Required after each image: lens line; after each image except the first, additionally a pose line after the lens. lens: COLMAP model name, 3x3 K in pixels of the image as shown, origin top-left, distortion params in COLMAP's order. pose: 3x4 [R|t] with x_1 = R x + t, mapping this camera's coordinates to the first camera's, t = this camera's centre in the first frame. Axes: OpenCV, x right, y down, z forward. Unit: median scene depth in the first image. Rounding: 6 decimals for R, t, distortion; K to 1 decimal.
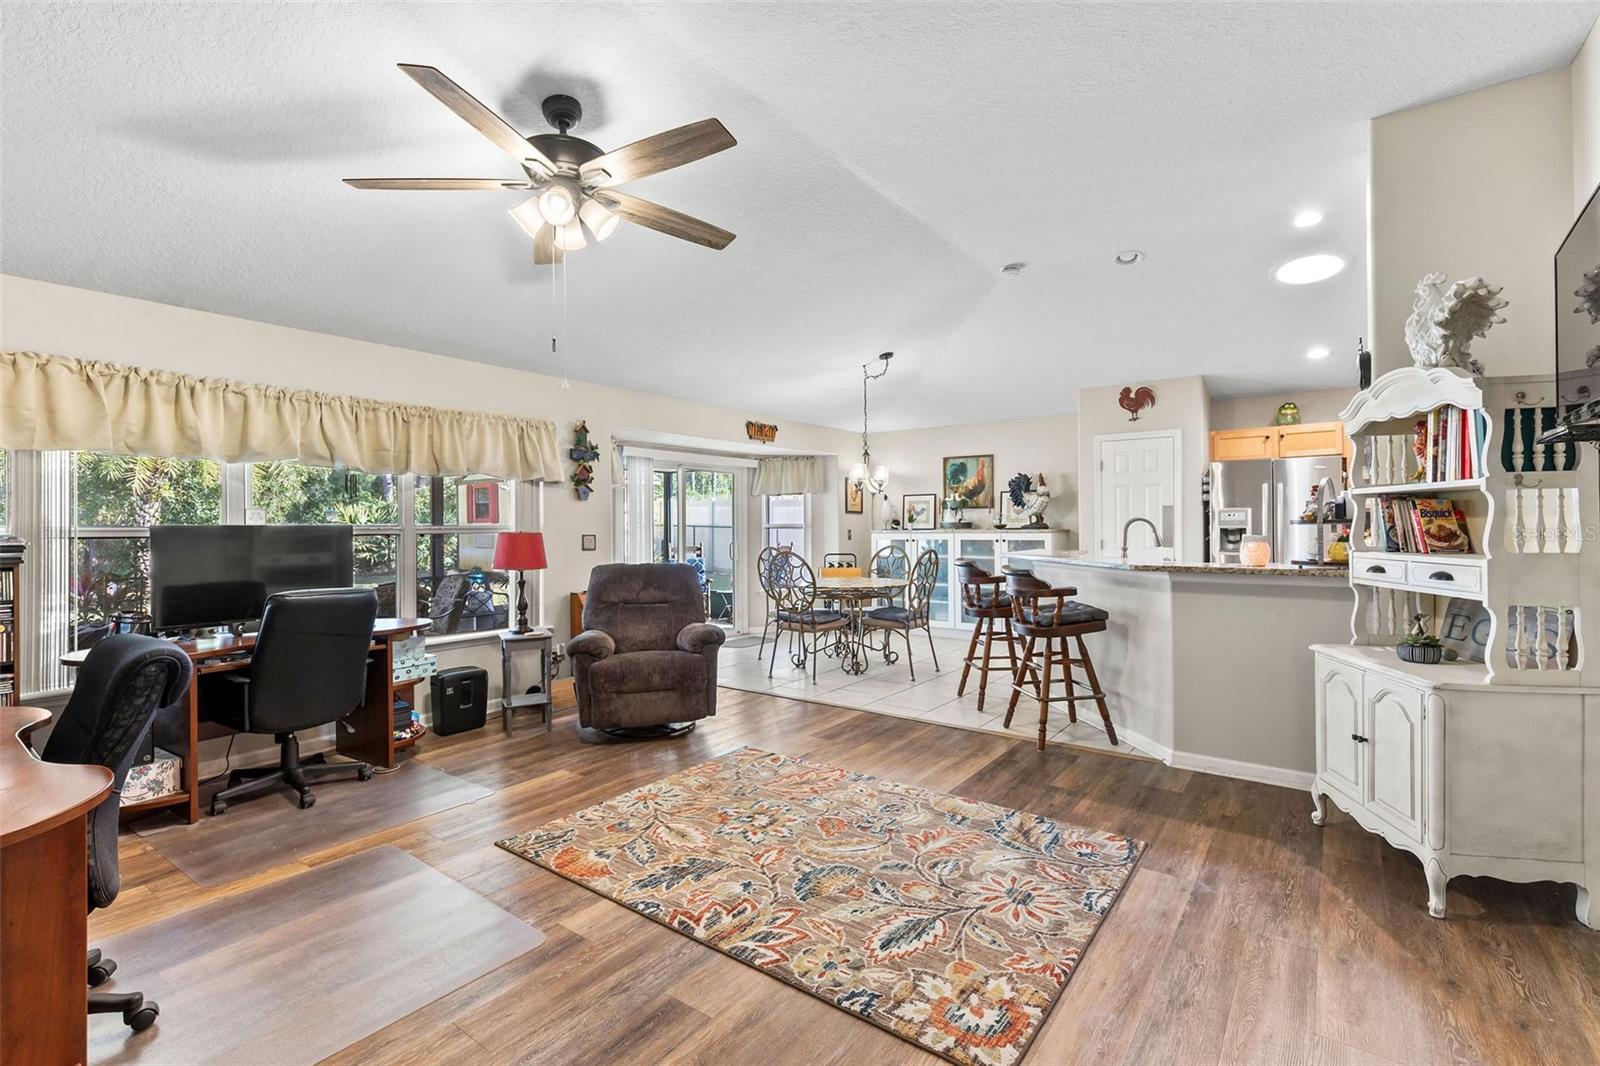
lens RADIAL K [[722.4, 0, 800.1], [0, 722.4, 522.1], [0, 0, 1]] dist [0.008982, -0.002065]
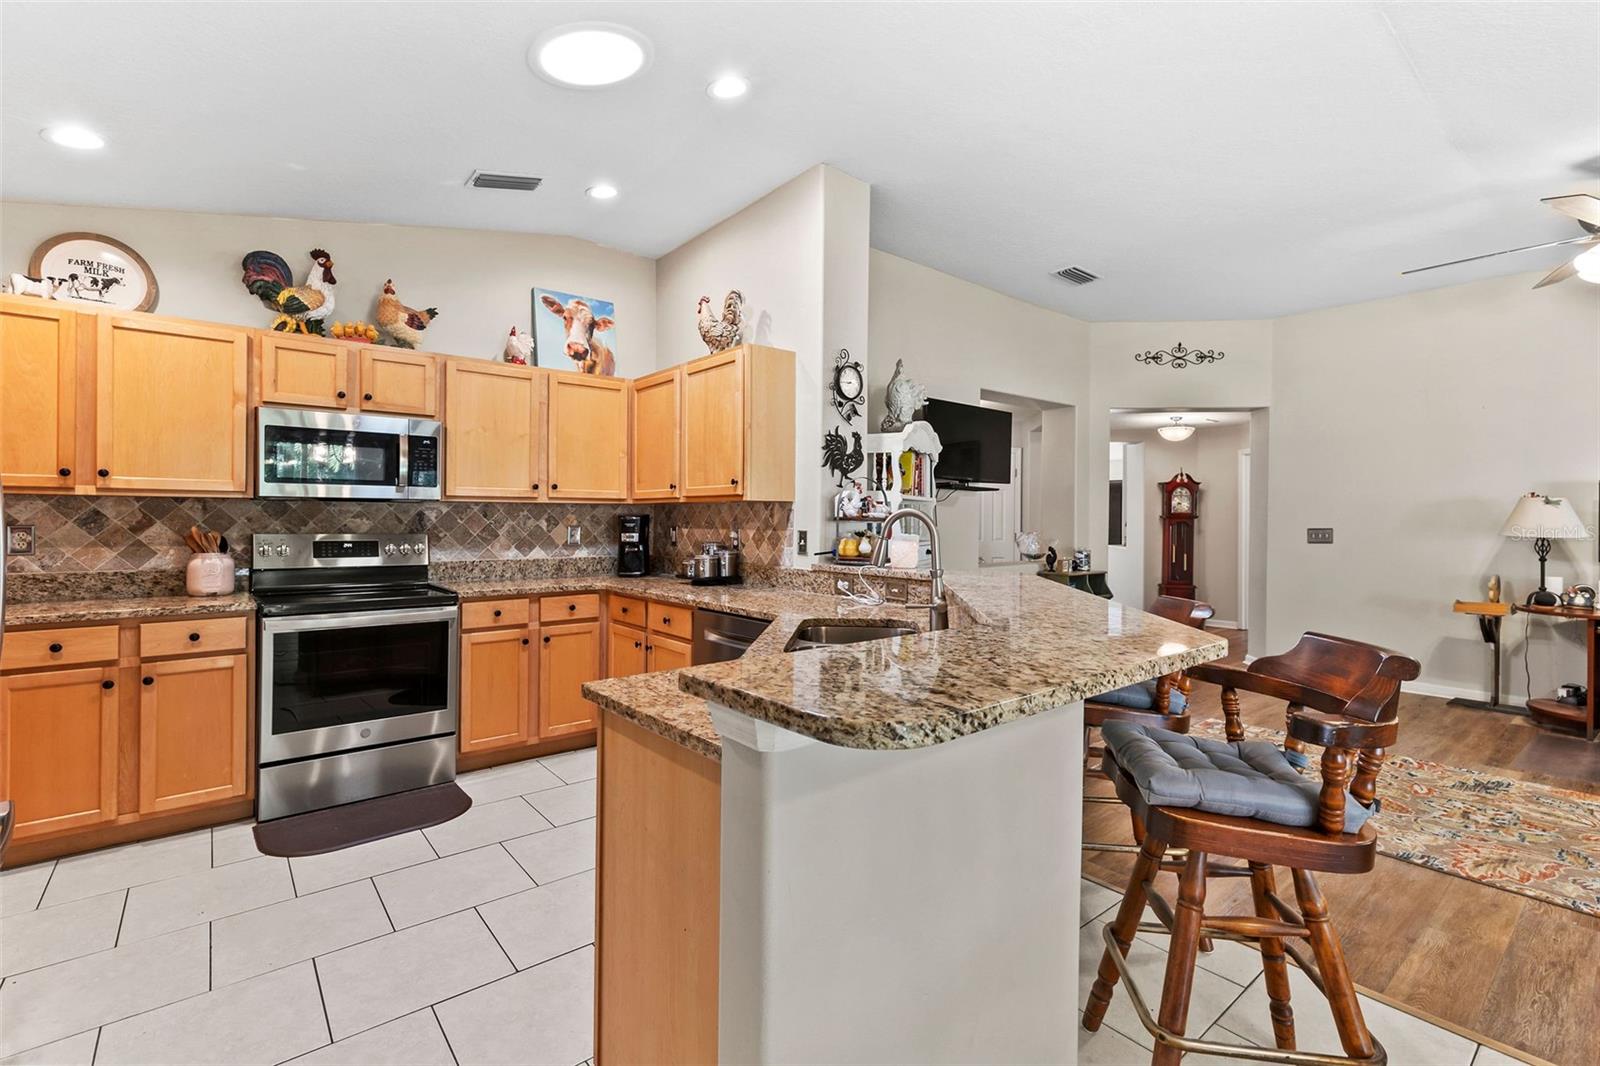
lens RADIAL K [[722.4, 0, 803.5], [0, 722.4, 517.1], [0, 0, 1]] dist [0.008982, -0.002065]
pose [[-0.972177, 0.003043, 0.234228, 0.651252], [0.000934, 0.999958, -0.009115, 0.007026], [-0.234246, -0.008643, -0.972139, 2.317697]]
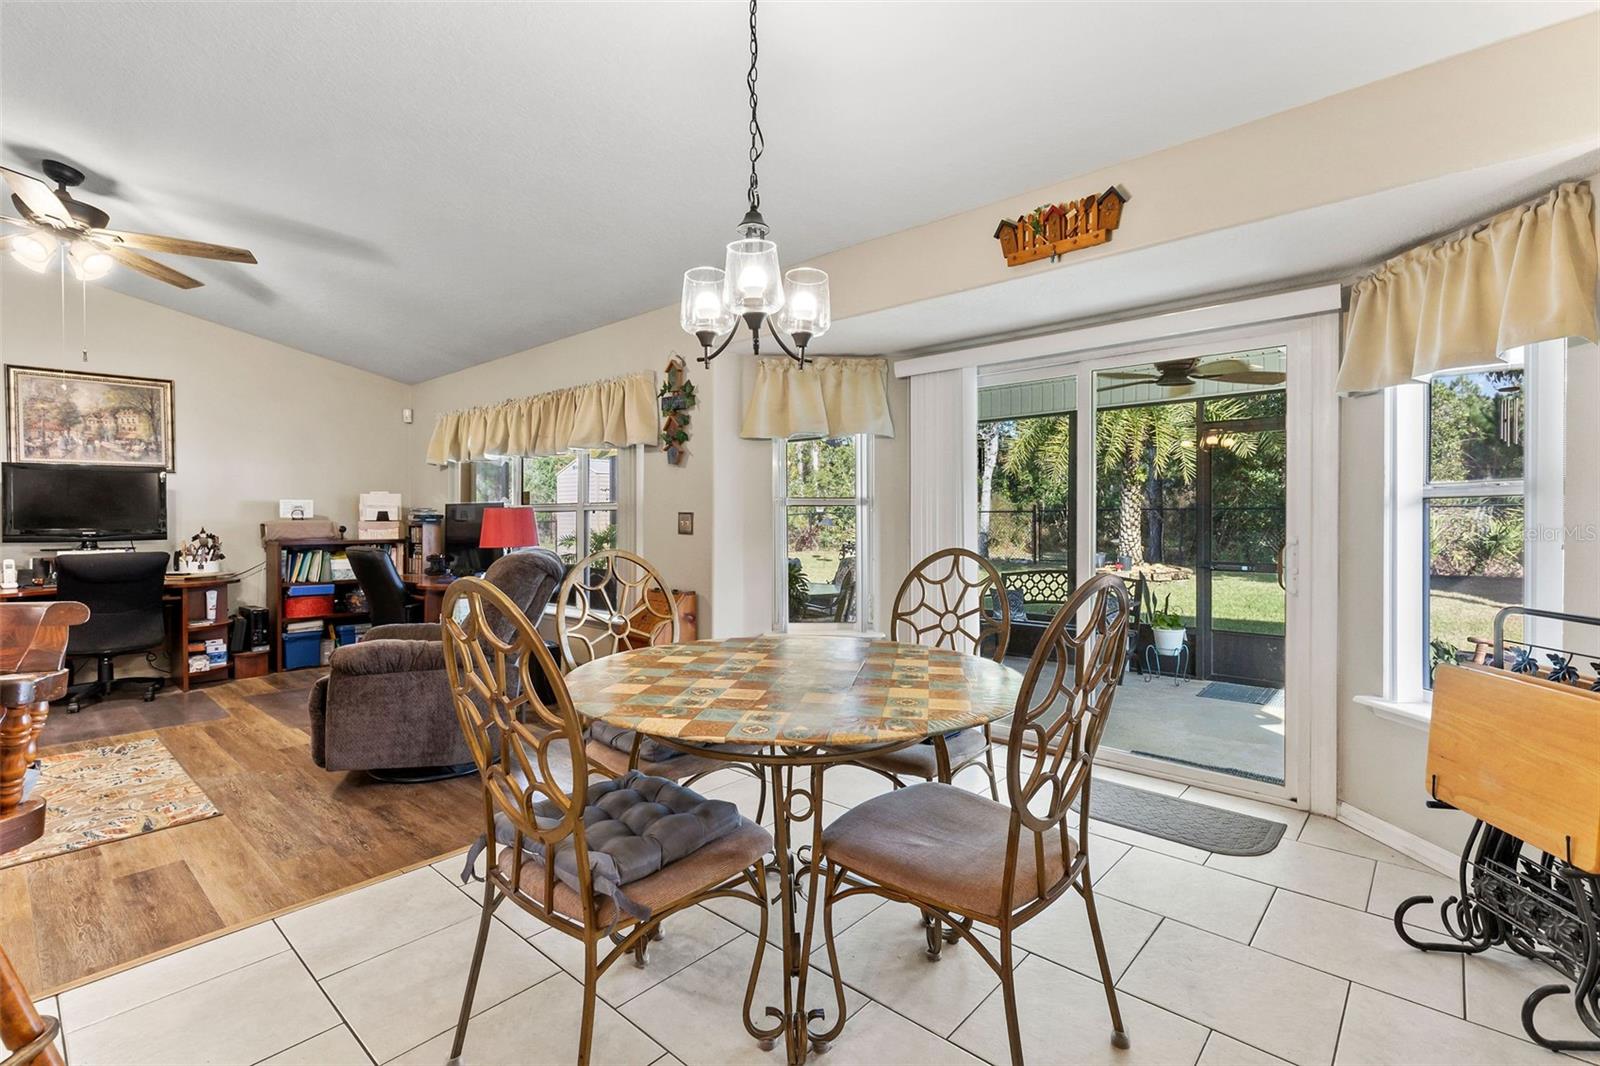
lens RADIAL K [[722.4, 0, 804.3], [0, 722.4, 524.4], [0, 0, 1]] dist [0.008982, -0.002065]
pose [[-0.080874, 0.015704, -0.996601, 0.800190], [0.006628, 0.999862, 0.015217, 0.038417], [0.996702, -0.005375, -0.080967, 2.272784]]
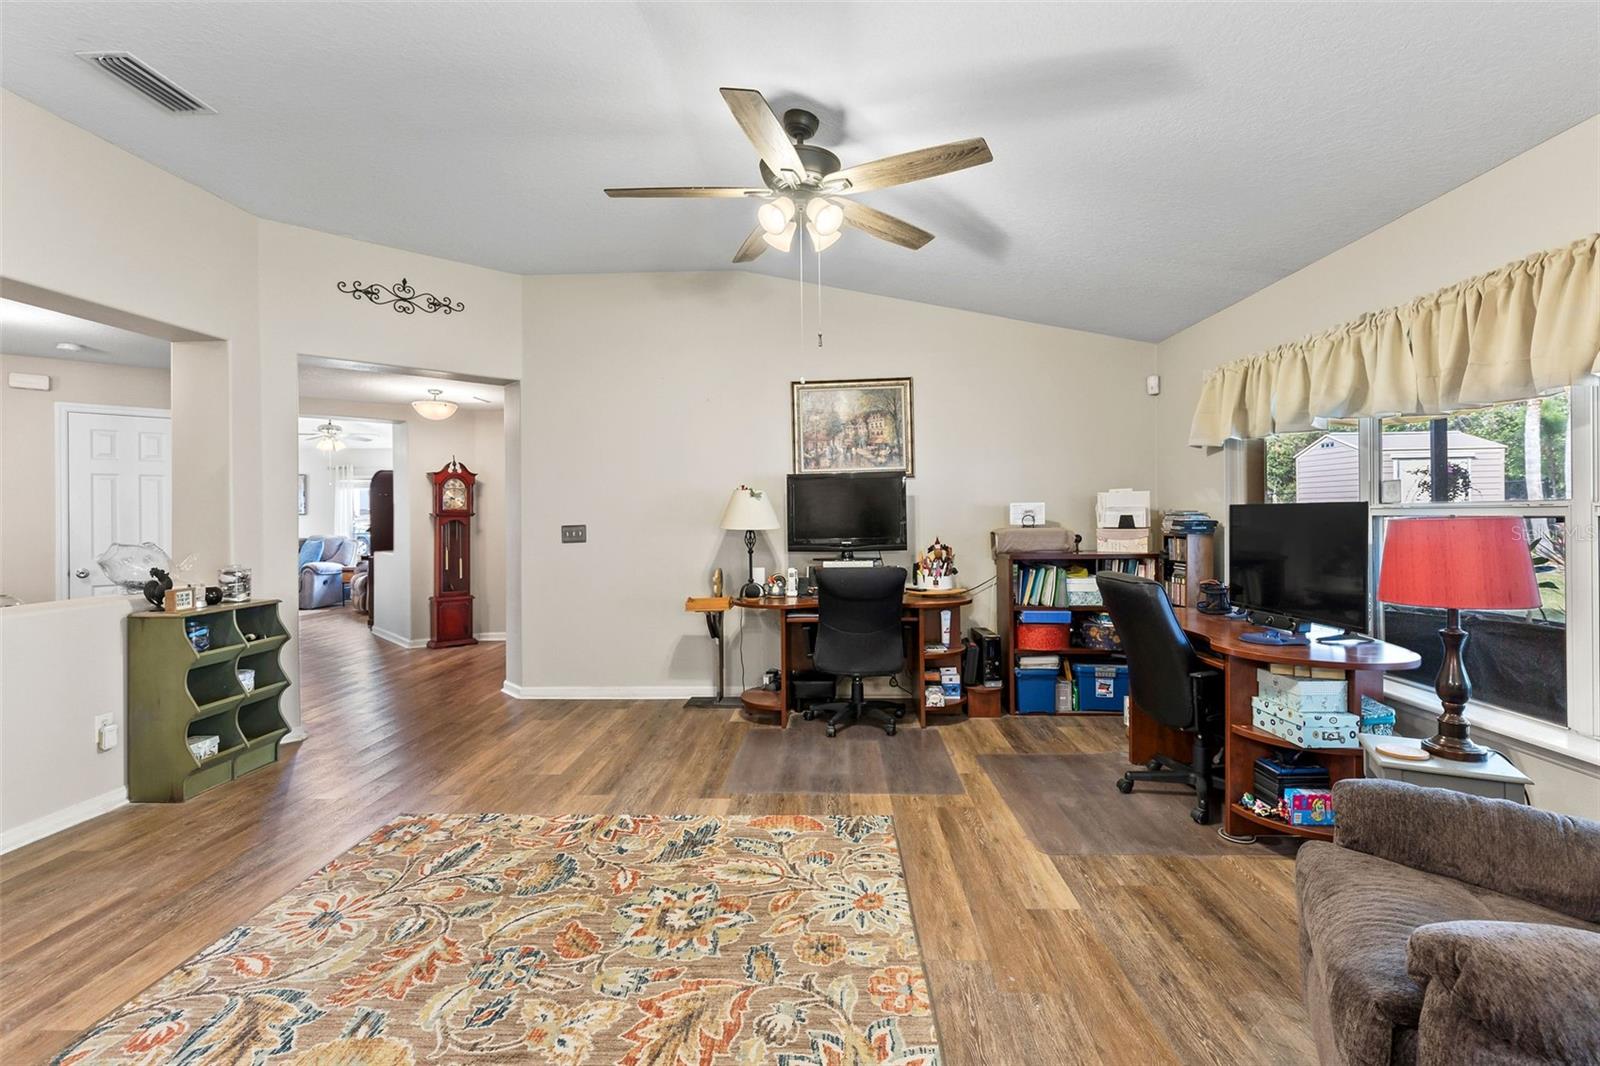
lens RADIAL K [[722.4, 0, 796.6], [0, 722.4, 515.8], [0, 0, 1]] dist [0.008982, -0.002065]
pose [[-0.827440, 0.018958, -0.561234, 0.265357], [0.022155, 0.999754, 0.001107, 0.007732], [0.561117, -0.011518, -0.827656, 1.773758]]
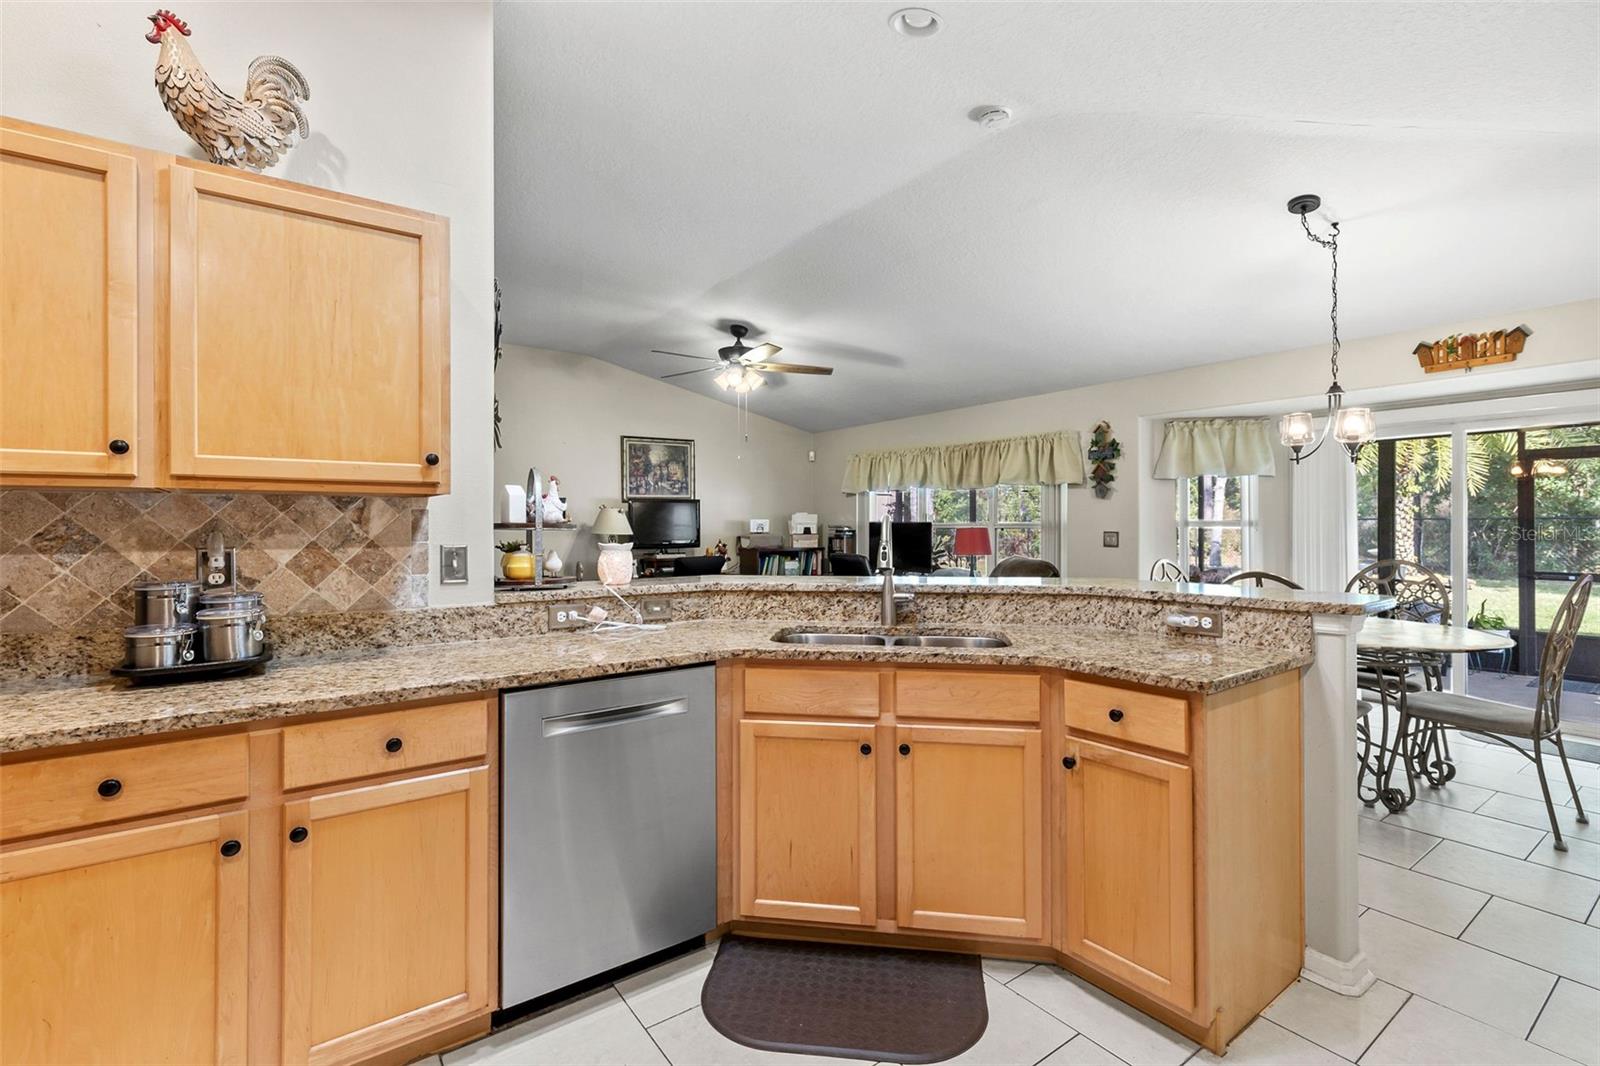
lens RADIAL K [[722.4, 0, 799.8], [0, 722.4, 521.9], [0, 0, 1]] dist [0.008982, -0.002065]
pose [[-0.293689, 0.005024, -0.955888, 1.567850], [0.009554, 0.999952, 0.002320, -0.004239], [0.955853, -0.008451, -0.293723, 1.701257]]
